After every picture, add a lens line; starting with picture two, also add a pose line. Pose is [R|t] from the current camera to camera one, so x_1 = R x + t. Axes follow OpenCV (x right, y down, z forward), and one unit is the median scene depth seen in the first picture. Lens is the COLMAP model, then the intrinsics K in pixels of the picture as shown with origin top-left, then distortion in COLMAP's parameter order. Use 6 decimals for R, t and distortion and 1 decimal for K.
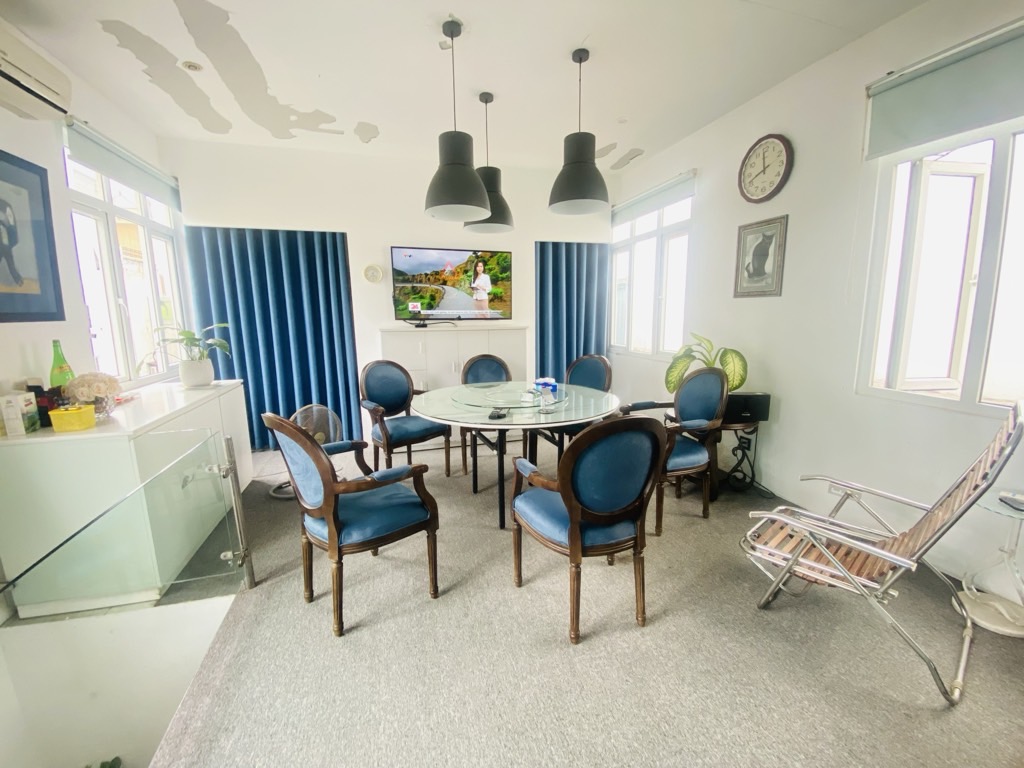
lens RADIAL K [[420.2, 0, 518.2], [0, 420.2, 382.4], [0, 0, 1]] dist [0.008140, -0.013249]
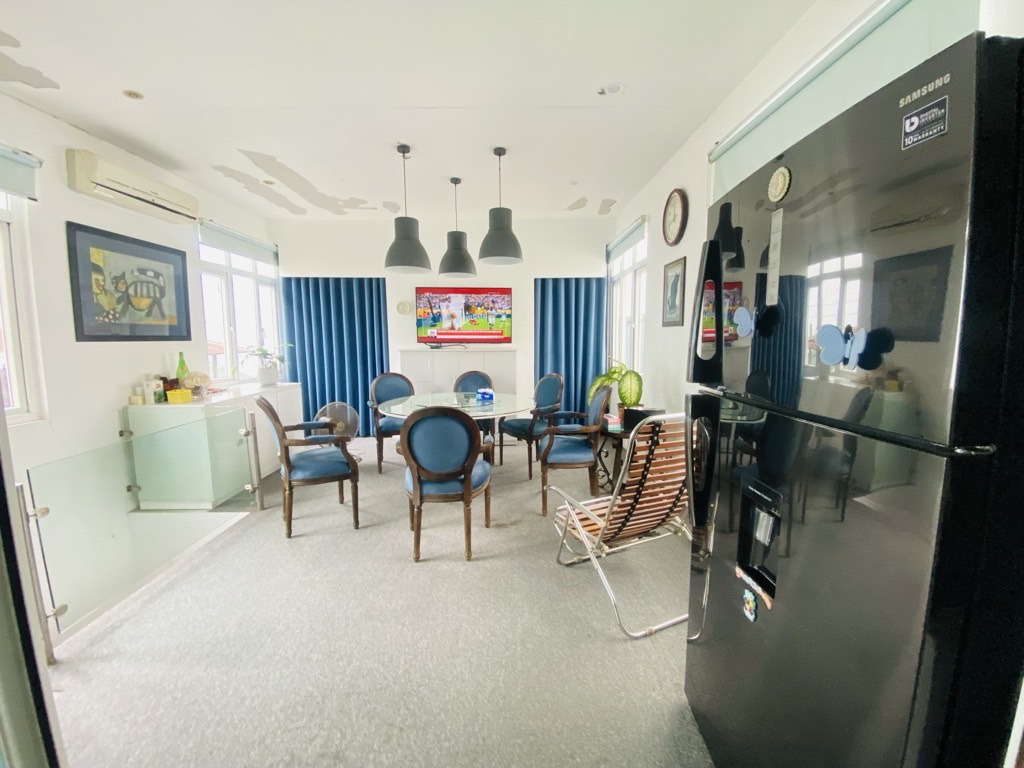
lens RADIAL K [[420.2, 0, 518.2], [0, 420.2, 382.4], [0, 0, 1]] dist [0.008140, -0.013249]
pose [[0.963623, 0.036042, -0.264824, 0.583396], [-0.050820, 0.997497, -0.049165, 0.032176], [0.262389, 0.060835, 0.963043, -0.247234]]
